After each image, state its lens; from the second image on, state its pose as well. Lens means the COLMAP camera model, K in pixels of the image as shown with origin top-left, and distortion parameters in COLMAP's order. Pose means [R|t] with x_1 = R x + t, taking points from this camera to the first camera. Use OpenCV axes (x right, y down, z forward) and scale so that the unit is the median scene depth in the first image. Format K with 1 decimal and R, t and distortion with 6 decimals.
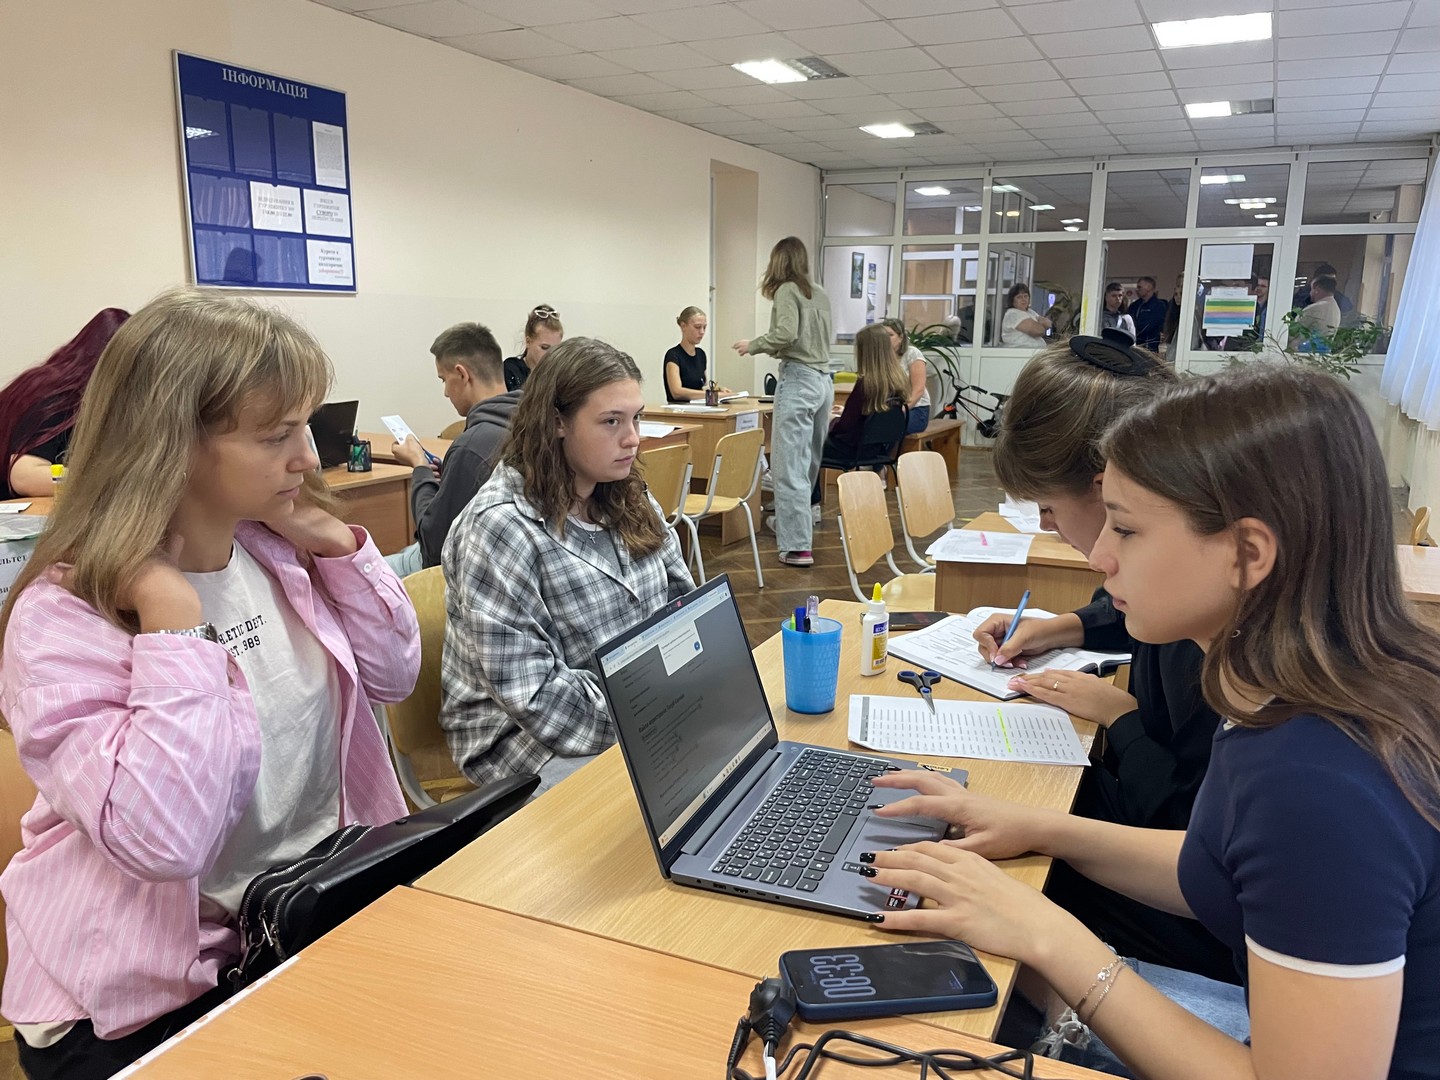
lens RADIAL K [[1106.0, 0, 720.0], [0, 1106.0, 540.0], [0, 0, 1]] dist [-0.000478, -0.001862]
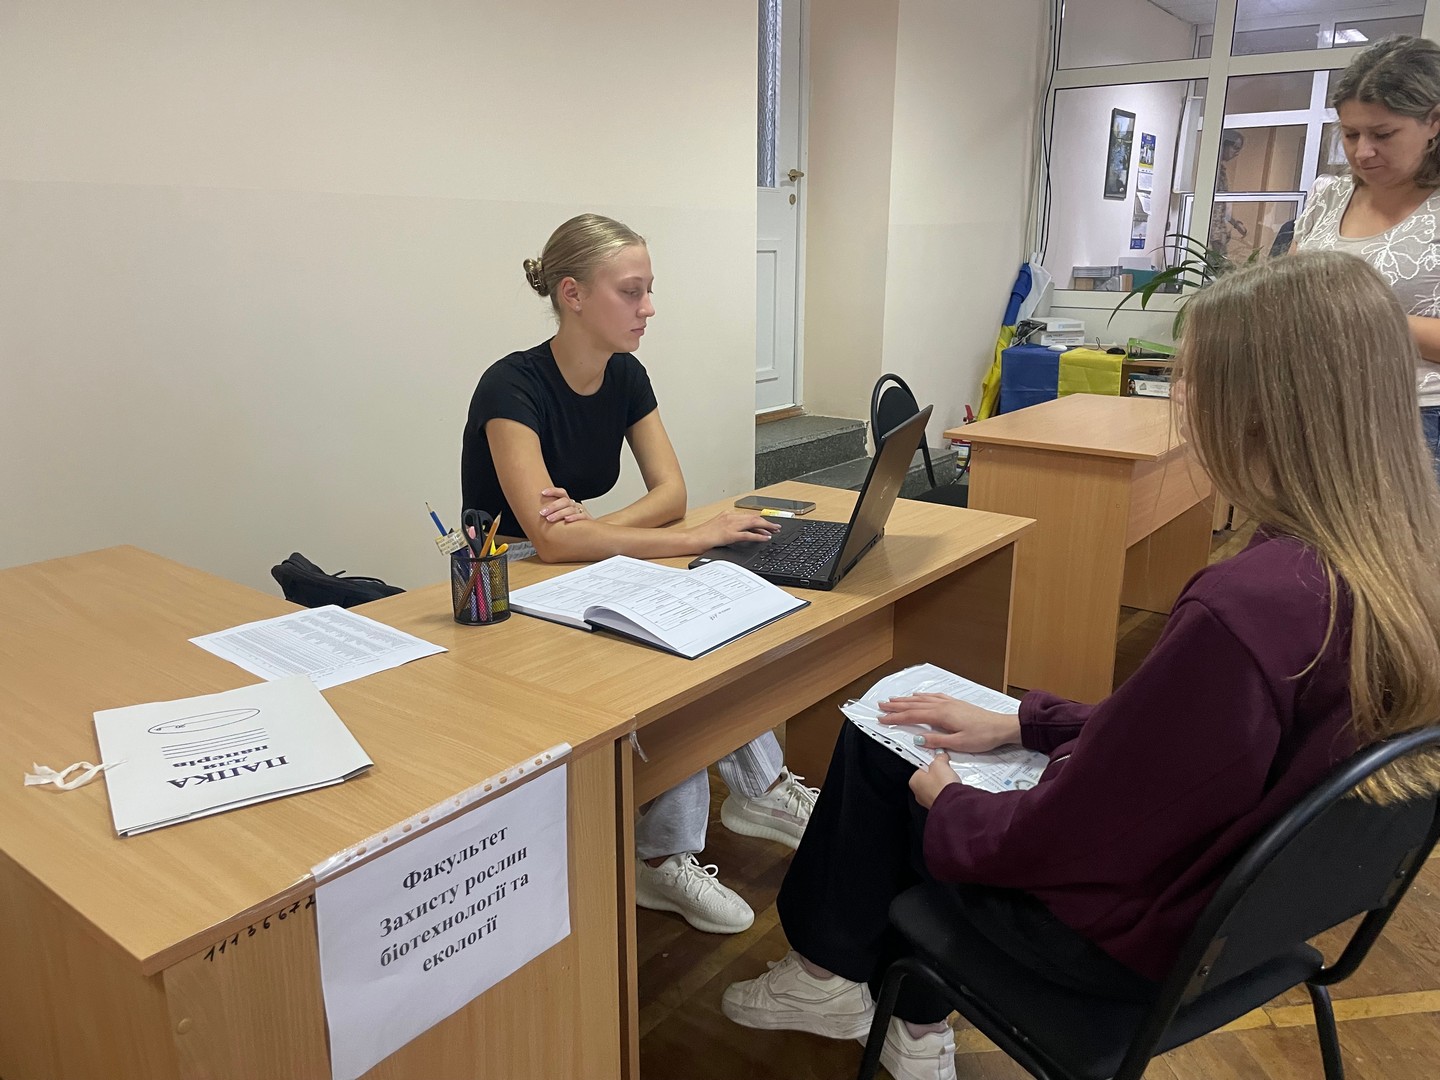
lens RADIAL K [[1106.0, 0, 720.0], [0, 1106.0, 540.0], [0, 0, 1]] dist [-0.000478, -0.001862]
pose [[0.980554, 0.058403, -0.187359, 0.046073], [-0.042356, 0.995172, 0.088541, -0.094240], [0.191625, -0.078884, 0.978293, 0.428044]]
